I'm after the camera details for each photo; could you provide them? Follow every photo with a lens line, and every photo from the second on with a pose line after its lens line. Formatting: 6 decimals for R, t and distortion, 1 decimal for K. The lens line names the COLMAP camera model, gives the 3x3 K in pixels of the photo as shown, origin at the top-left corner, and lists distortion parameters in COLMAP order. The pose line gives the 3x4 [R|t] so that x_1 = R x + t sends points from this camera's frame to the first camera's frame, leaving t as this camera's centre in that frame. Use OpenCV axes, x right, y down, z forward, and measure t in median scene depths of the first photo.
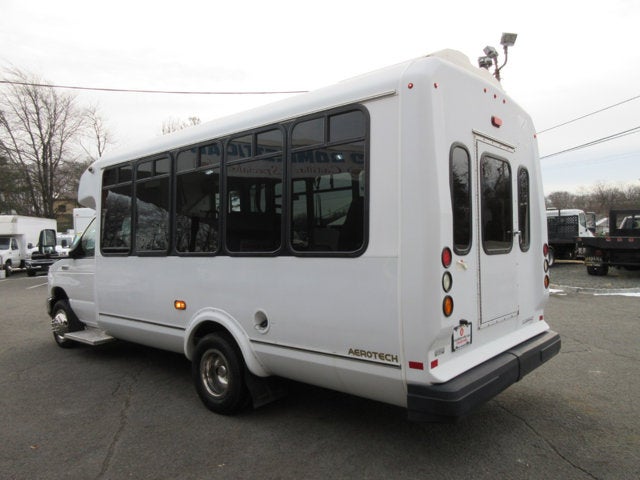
lens RADIAL K [[479.3, 0, 320.0], [0, 479.3, 240.0], [0, 0, 1]] dist [-0.003576, 0.005767]
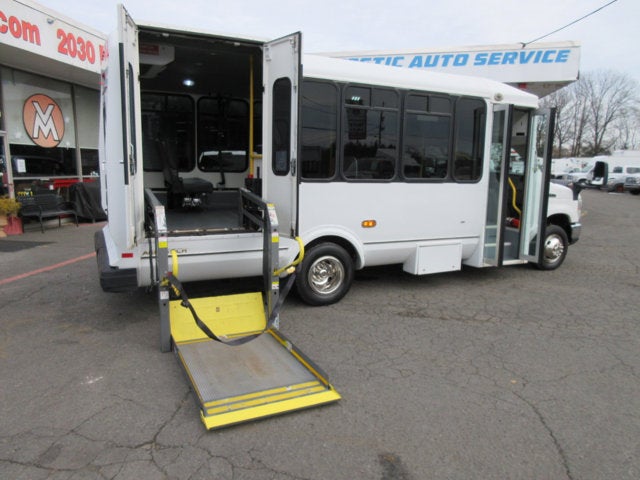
lens RADIAL K [[479.3, 0, 320.0], [0, 479.3, 240.0], [0, 0, 1]] dist [-0.003576, 0.005767]
pose [[0.336373, -0.088710, 0.937541, -1.421037], [-0.038567, 0.993420, 0.107835, 0.053434], [-0.940939, -0.072431, 0.330738, 0.640459]]
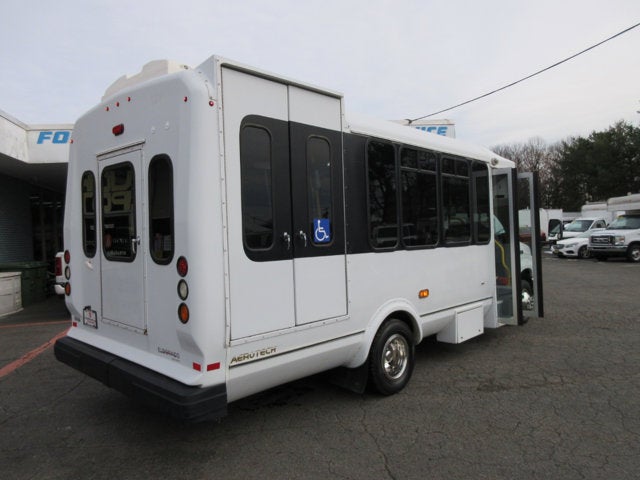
lens RADIAL K [[479.3, 0, 320.0], [0, 479.3, 240.0], [0, 0, 1]] dist [-0.003576, 0.005767]
pose [[-0.005068, 0.041599, 0.999122, -1.345960], [0.030067, 0.998689, -0.041428, 0.053271], [-0.999535, 0.029831, -0.006312, 1.216249]]
